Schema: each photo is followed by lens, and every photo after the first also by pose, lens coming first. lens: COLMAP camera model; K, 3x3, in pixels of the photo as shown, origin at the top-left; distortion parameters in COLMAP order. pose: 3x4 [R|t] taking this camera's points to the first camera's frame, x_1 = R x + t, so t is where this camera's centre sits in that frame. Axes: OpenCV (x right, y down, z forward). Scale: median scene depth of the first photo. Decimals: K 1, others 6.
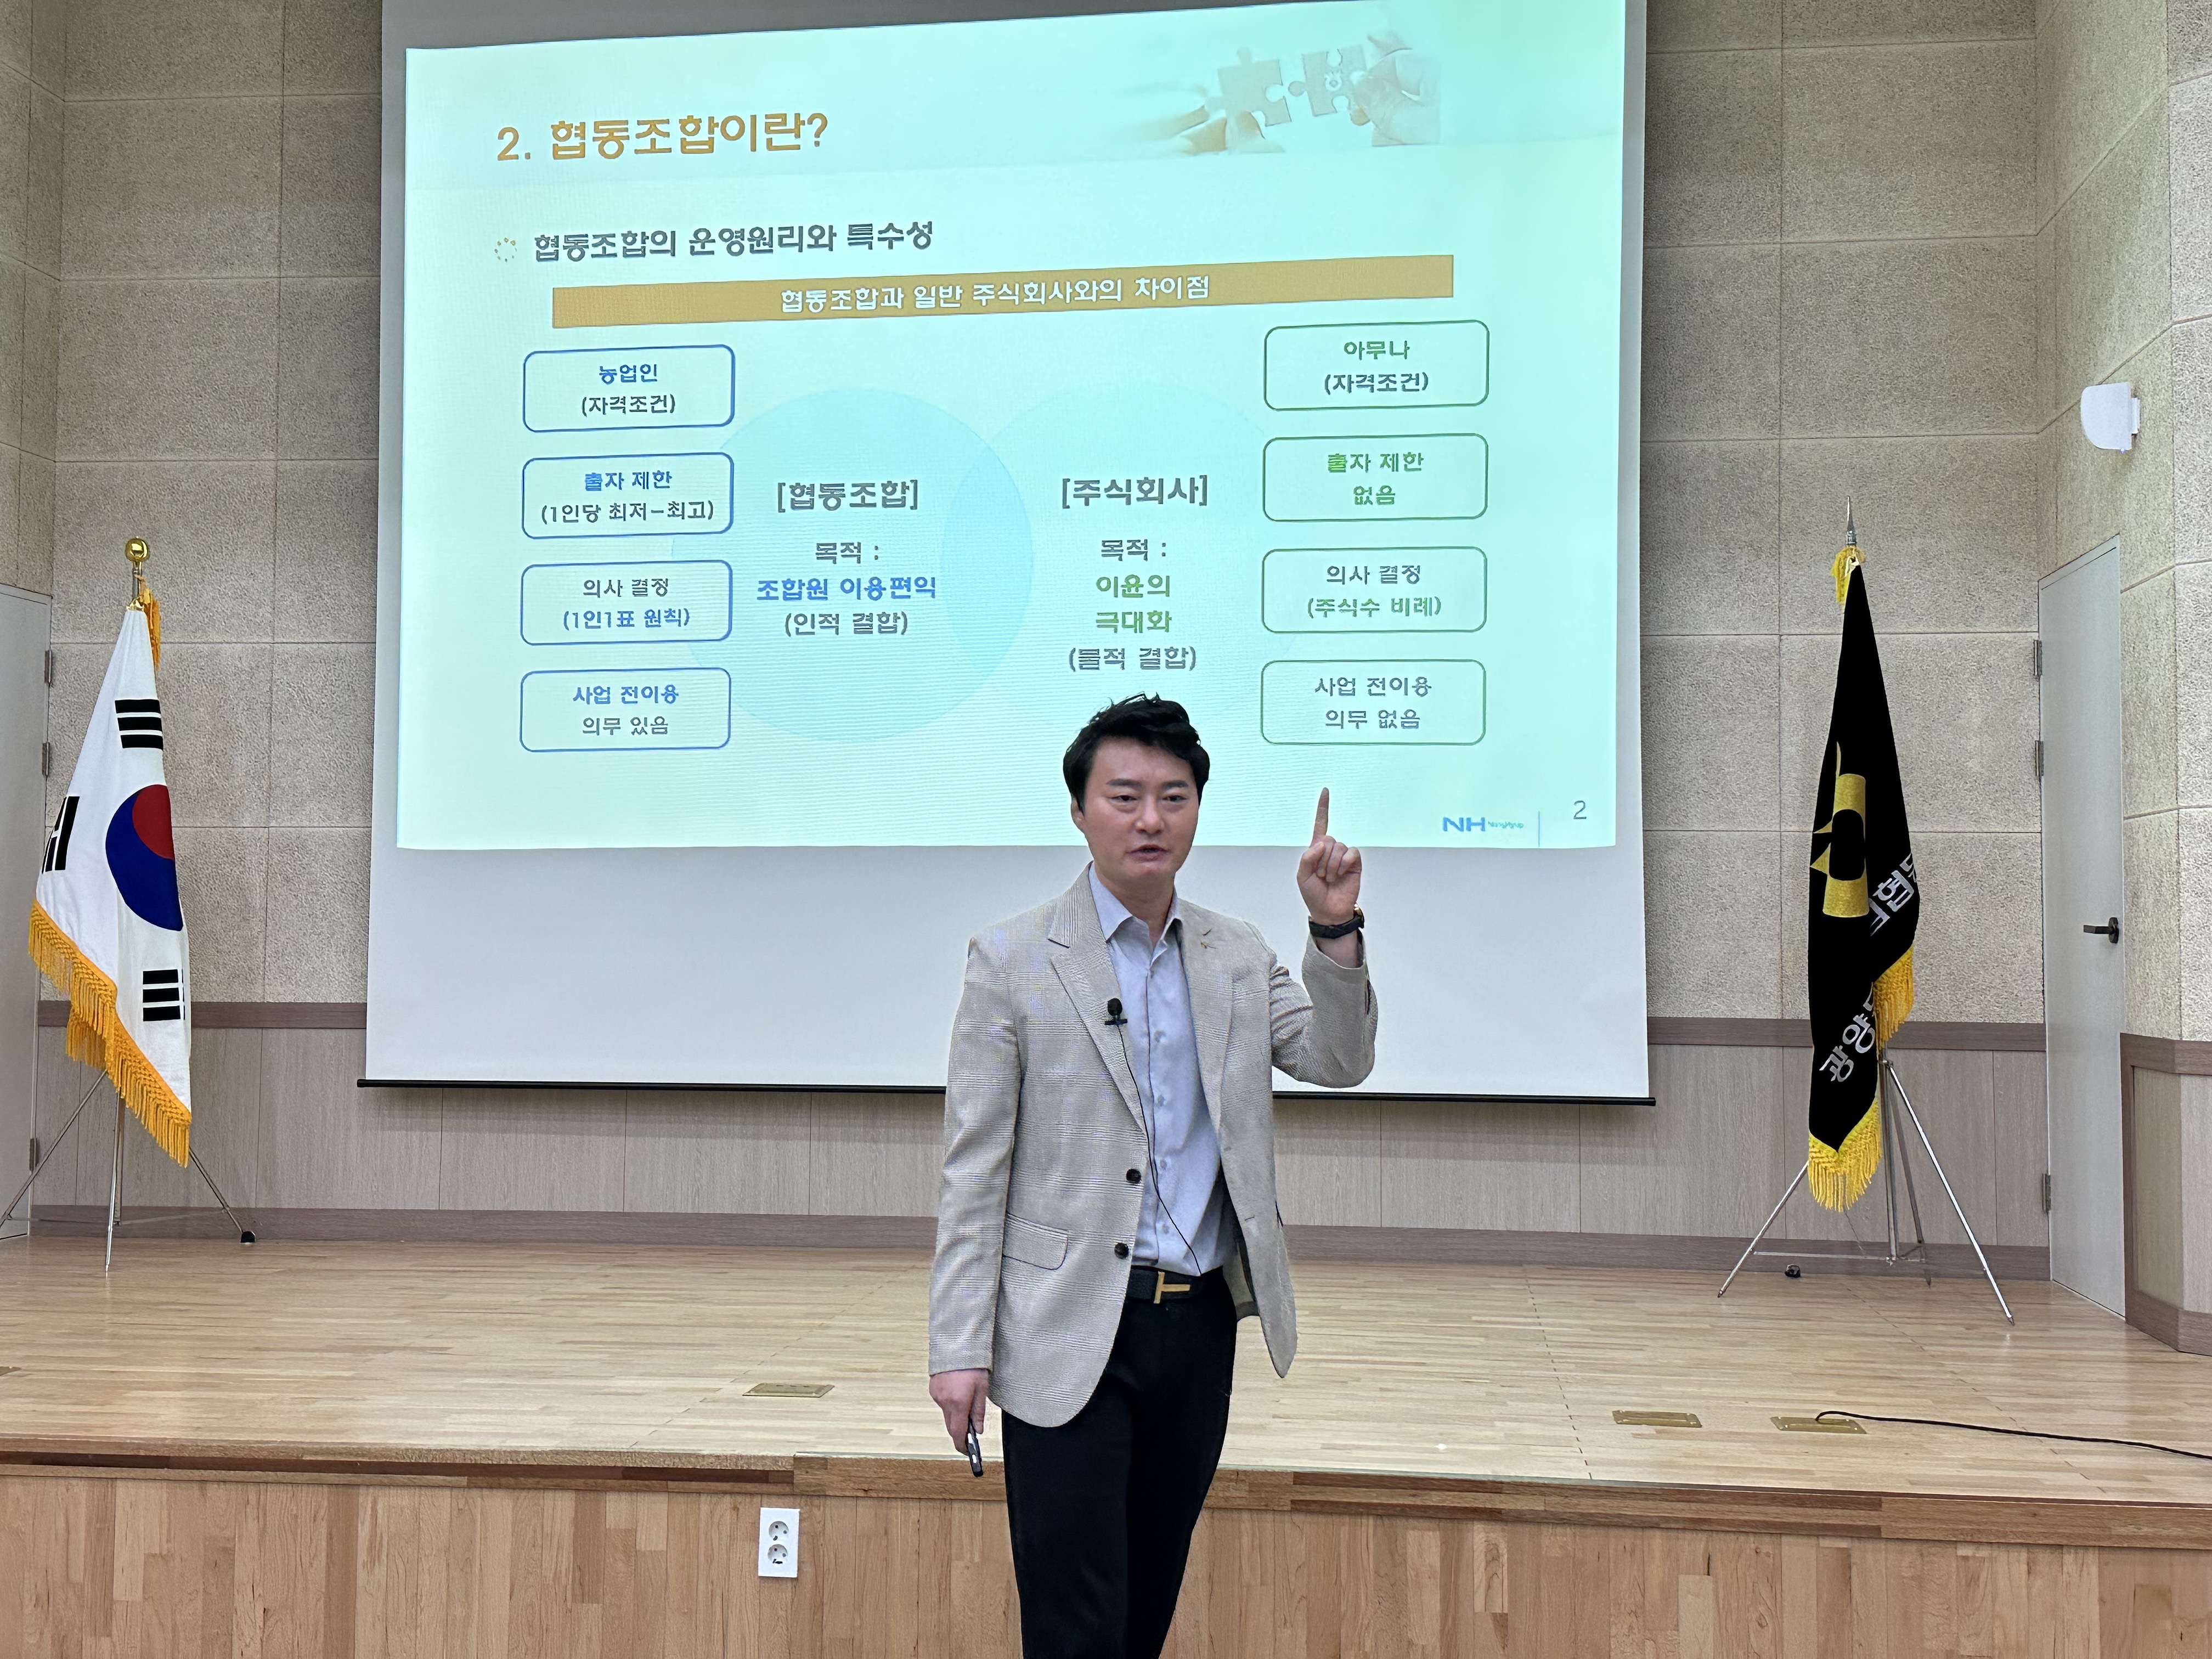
lens RADIAL K [[2552.7, 0, 1098.7], [0, 2552.7, 793.4], [0, 0, 1]] dist [0.164140, -0.372240]
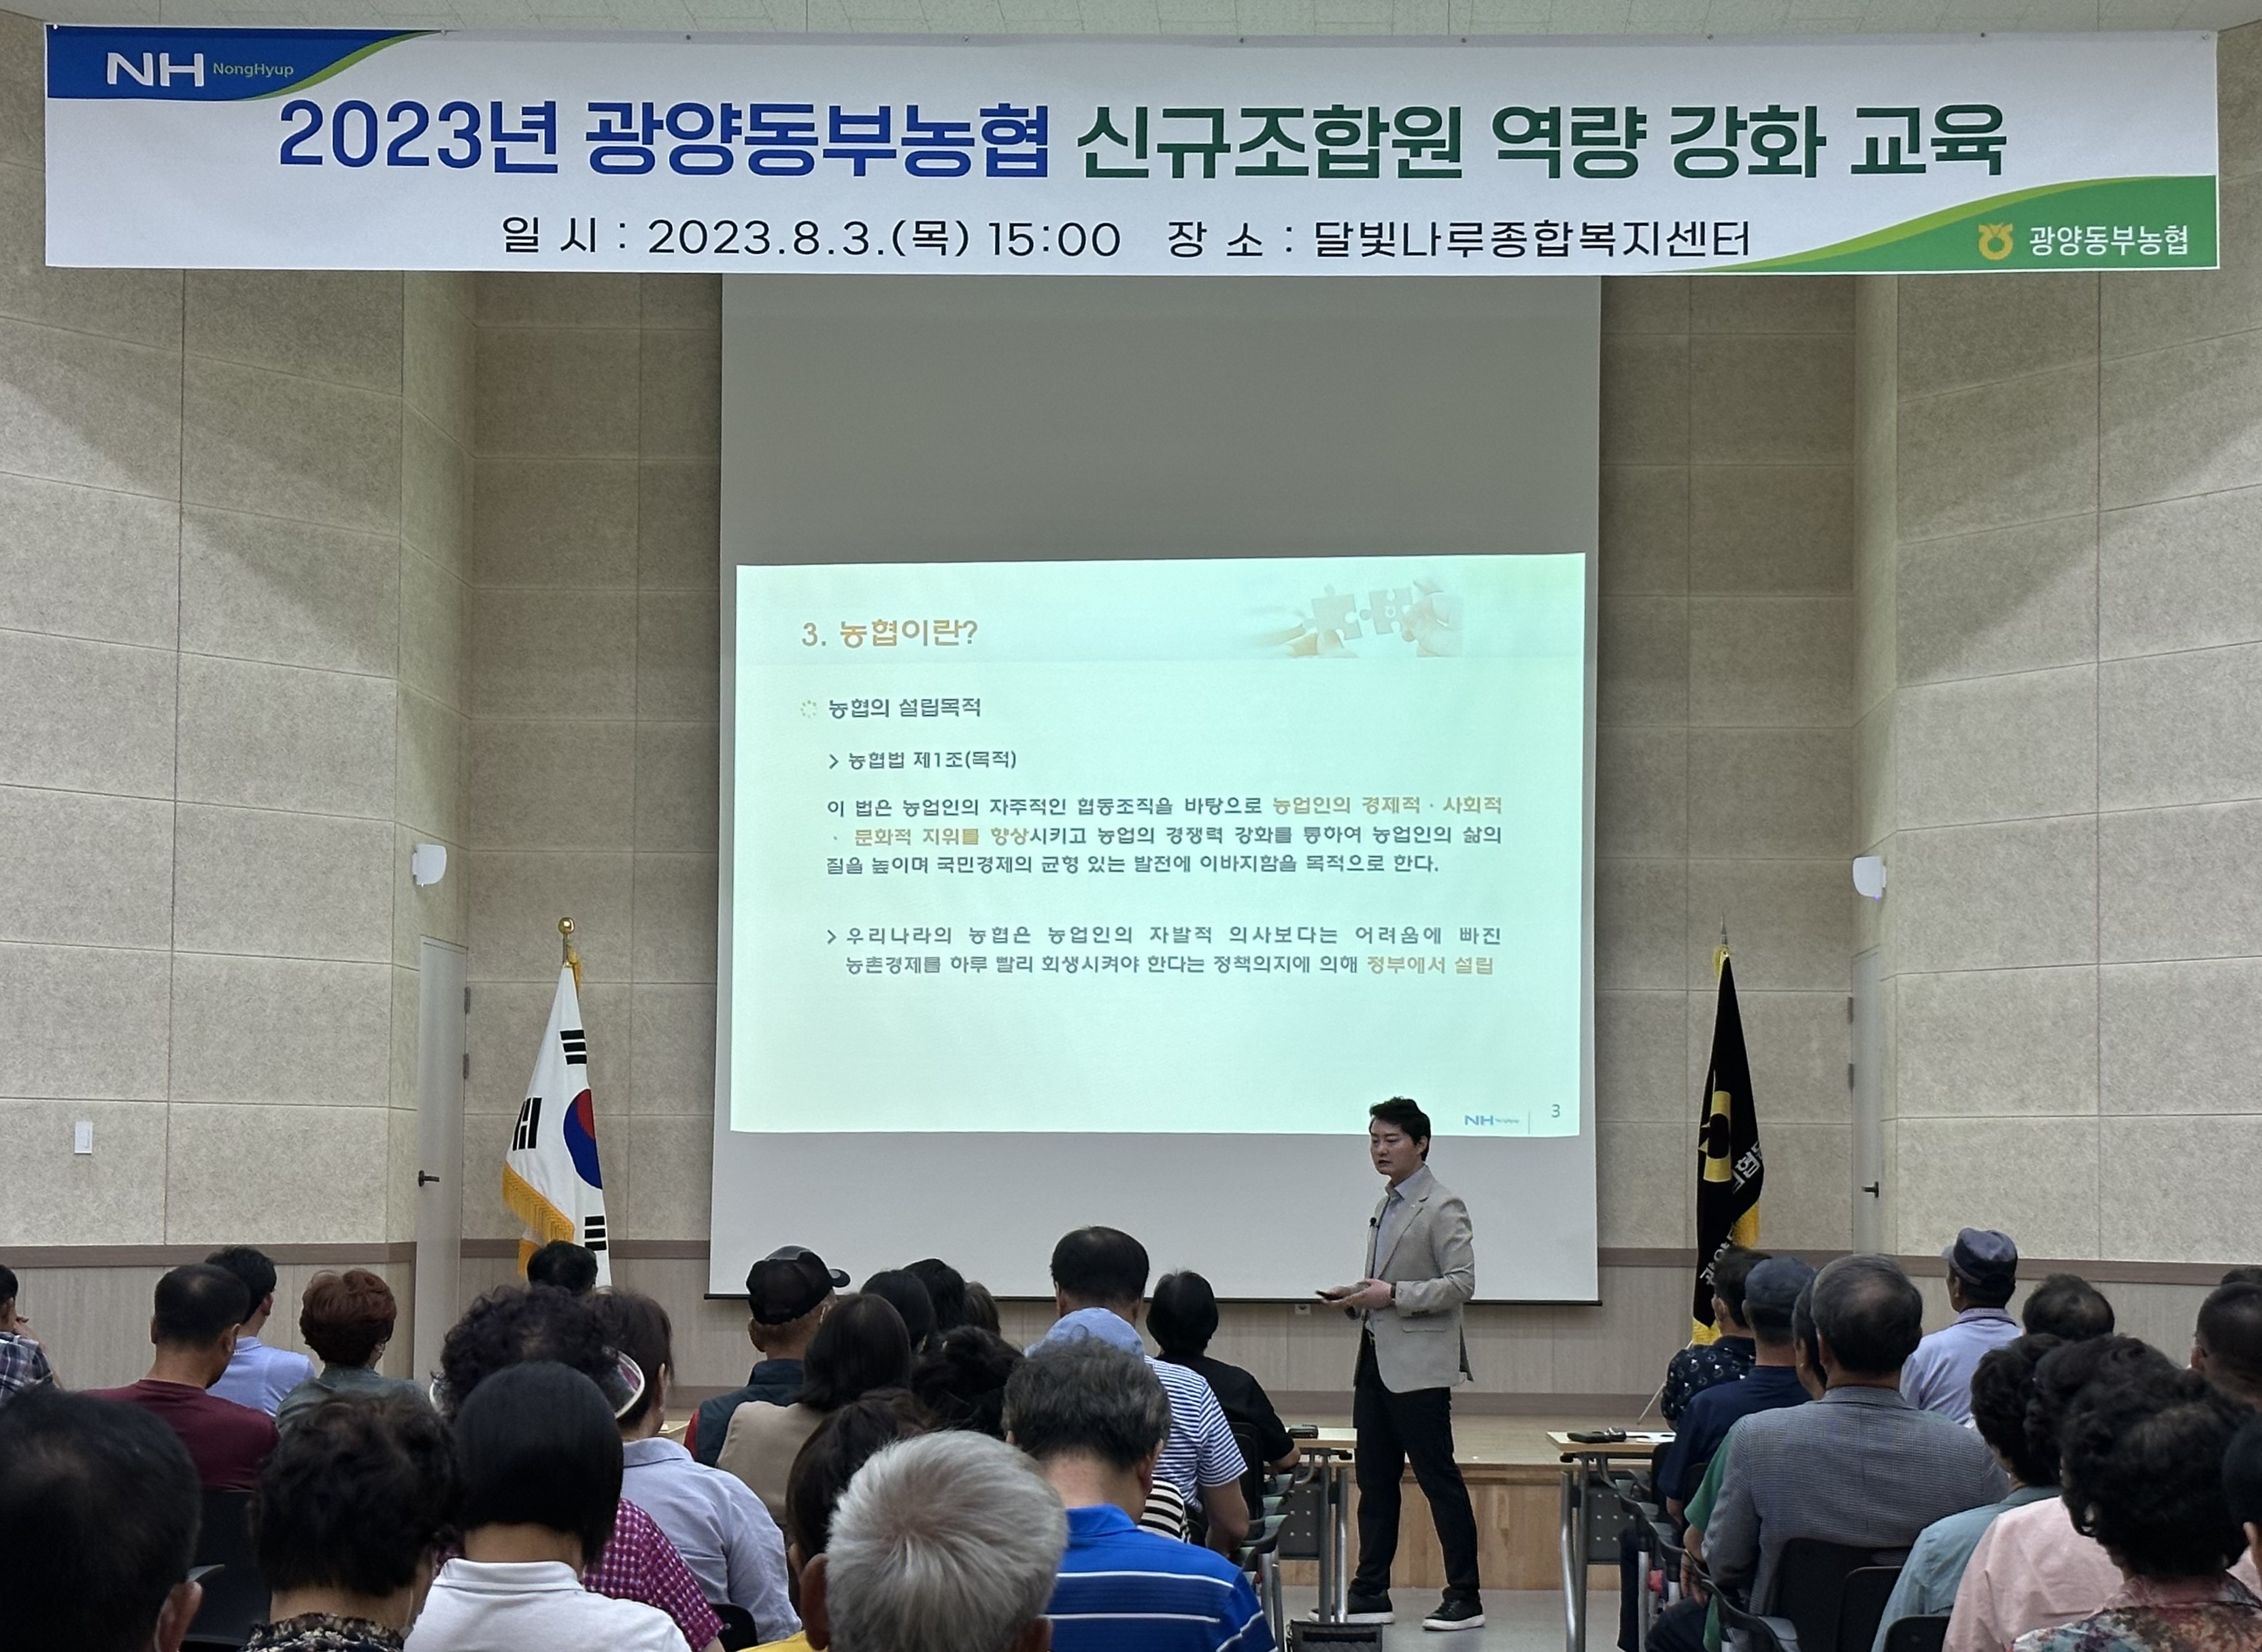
lens RADIAL K [[5816.9, 0, 1131.0], [0, 5816.9, 826.0], [0, 0, 1]] dist [0.060158, 0.492591]
pose [[0.994864, 0.005892, 0.101052, -0.392999], [-0.005502, 0.999976, -0.004140, -0.140044], [-0.101074, 0.003563, 0.994872, -2.297901]]
